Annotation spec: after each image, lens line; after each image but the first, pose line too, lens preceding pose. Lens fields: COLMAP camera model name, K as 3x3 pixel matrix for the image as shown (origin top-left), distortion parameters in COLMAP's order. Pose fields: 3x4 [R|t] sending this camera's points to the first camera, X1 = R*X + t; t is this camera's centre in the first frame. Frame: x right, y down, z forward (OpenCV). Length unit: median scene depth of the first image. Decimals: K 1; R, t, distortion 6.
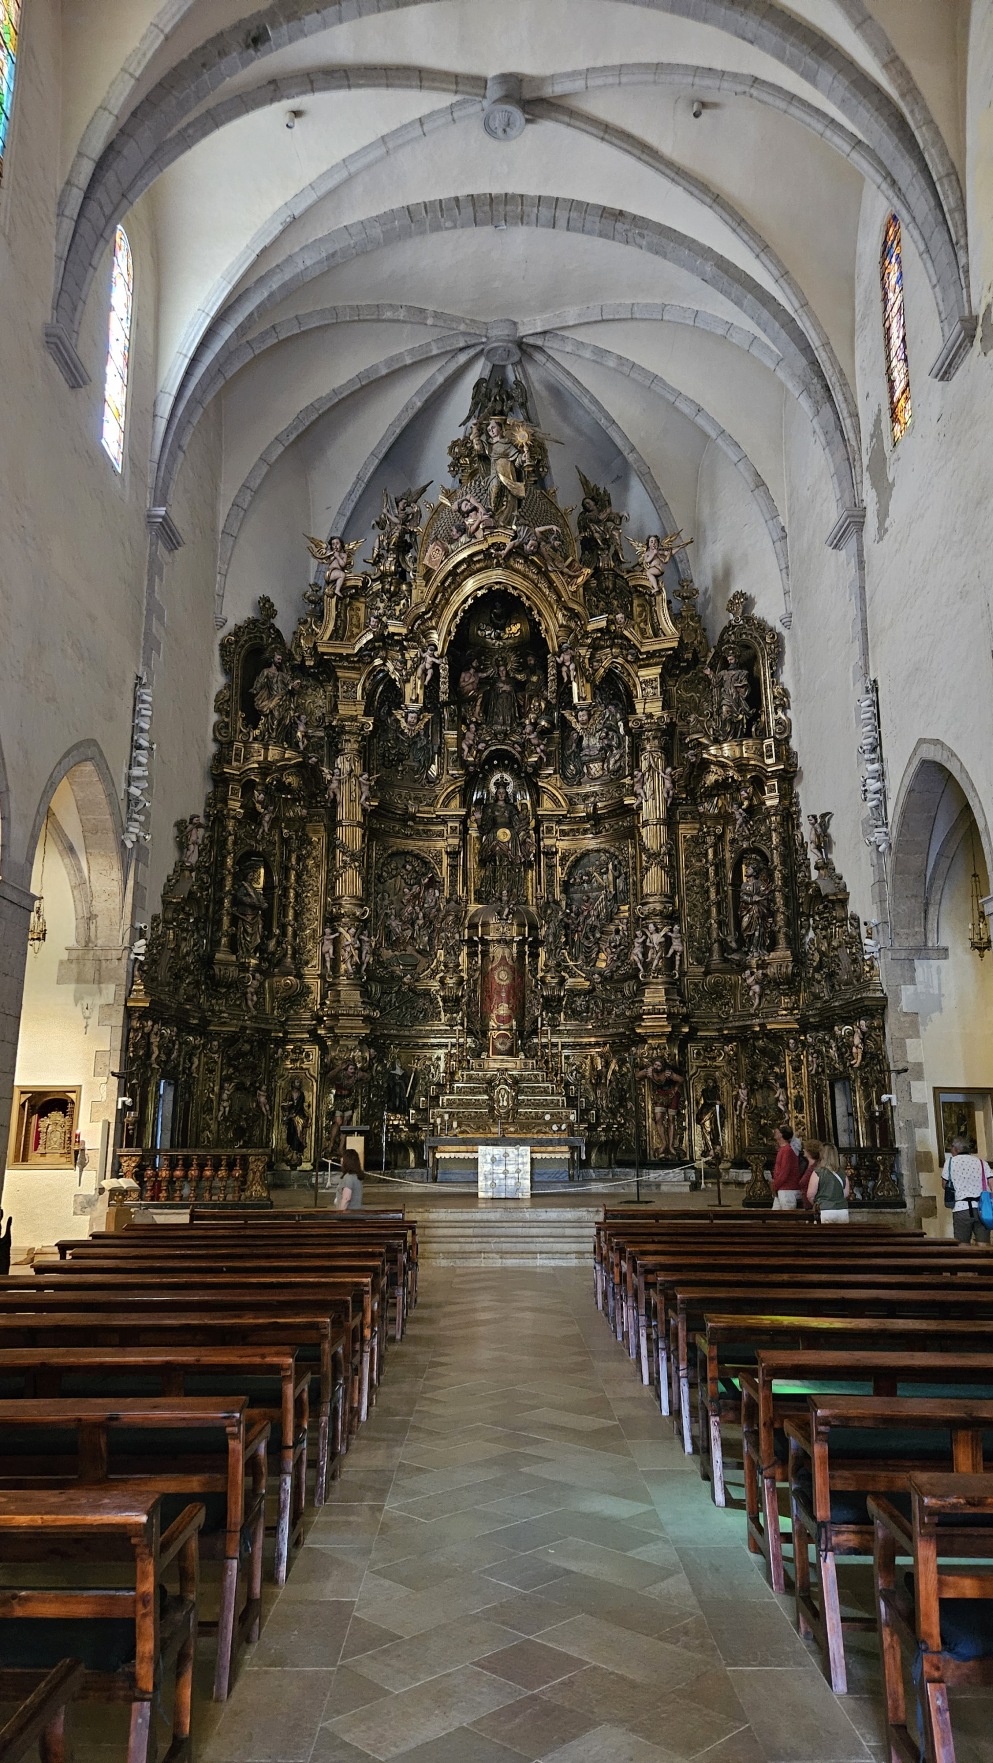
lens RADIAL K [[1189.4, 0, 487.2], [0, 1189.4, 889.4], [0, 0, 1]] dist [0.037454, 0.001029]
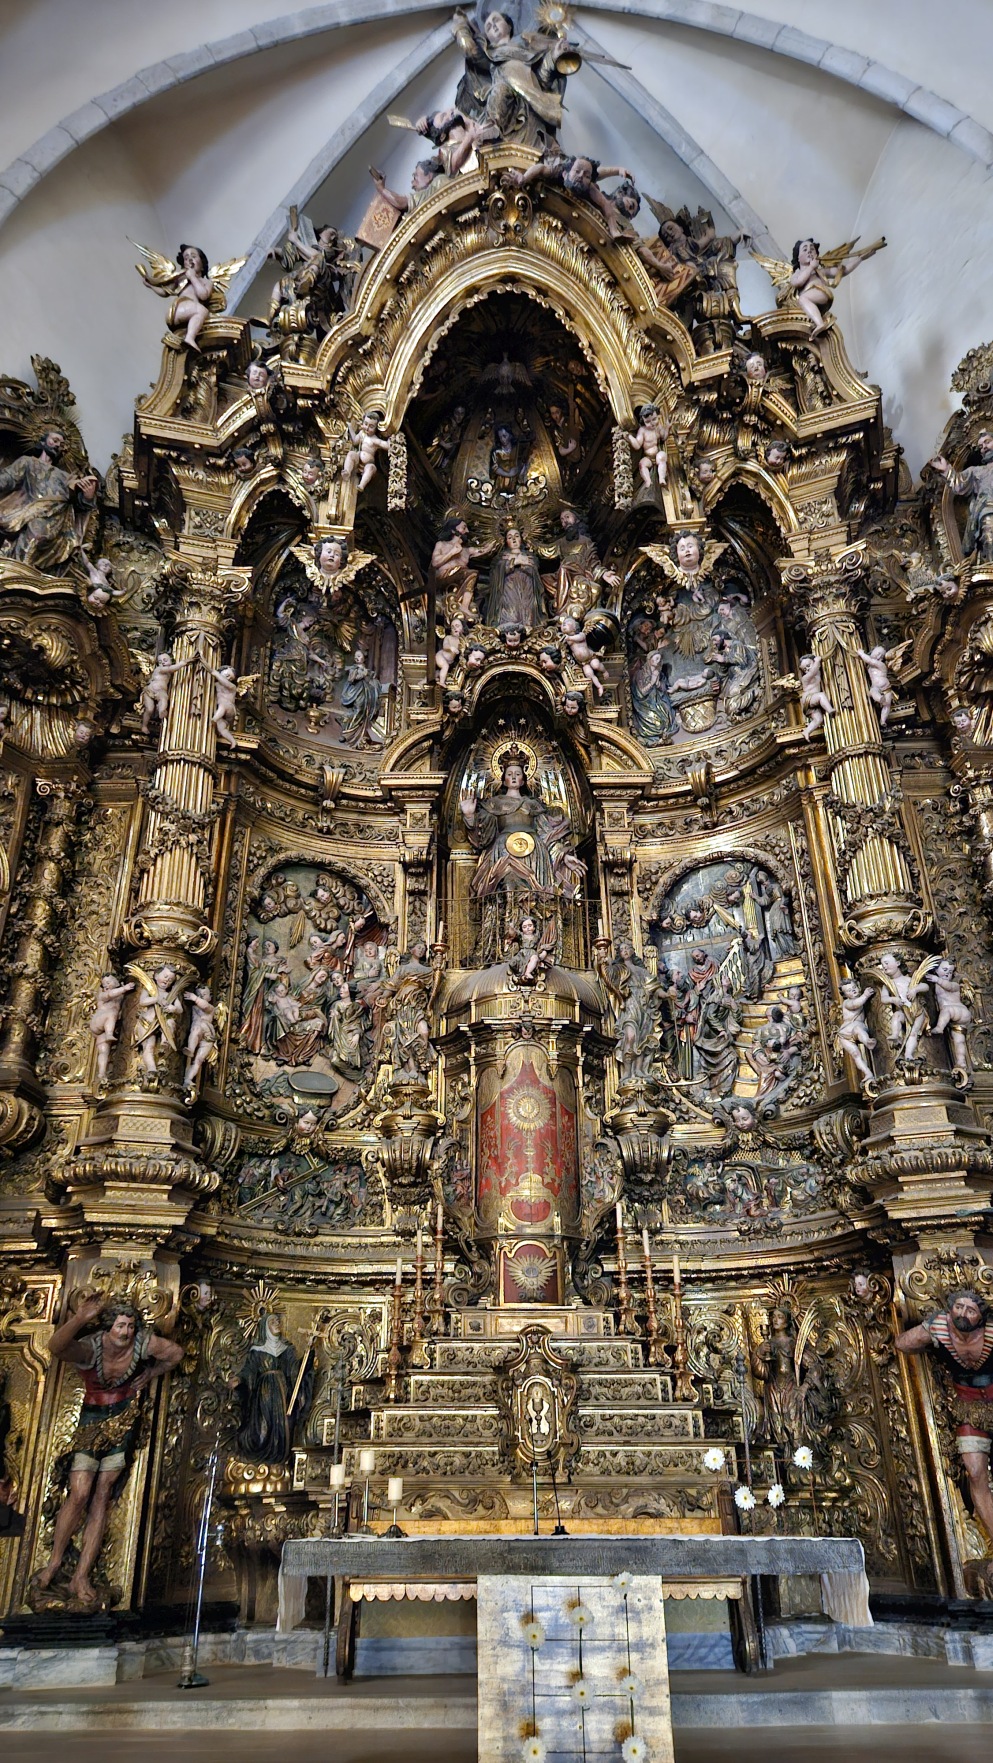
lens RADIAL K [[1189.4, 0, 487.2], [0, 1189.4, 889.4], [0, 0, 1]] dist [0.037454, 0.001029]
pose [[0.999886, -0.003343, 0.014720, -0.007762], [0.007173, 0.963243, -0.268534, 0.114610], [-0.013281, 0.268609, 0.963158, 0.576203]]
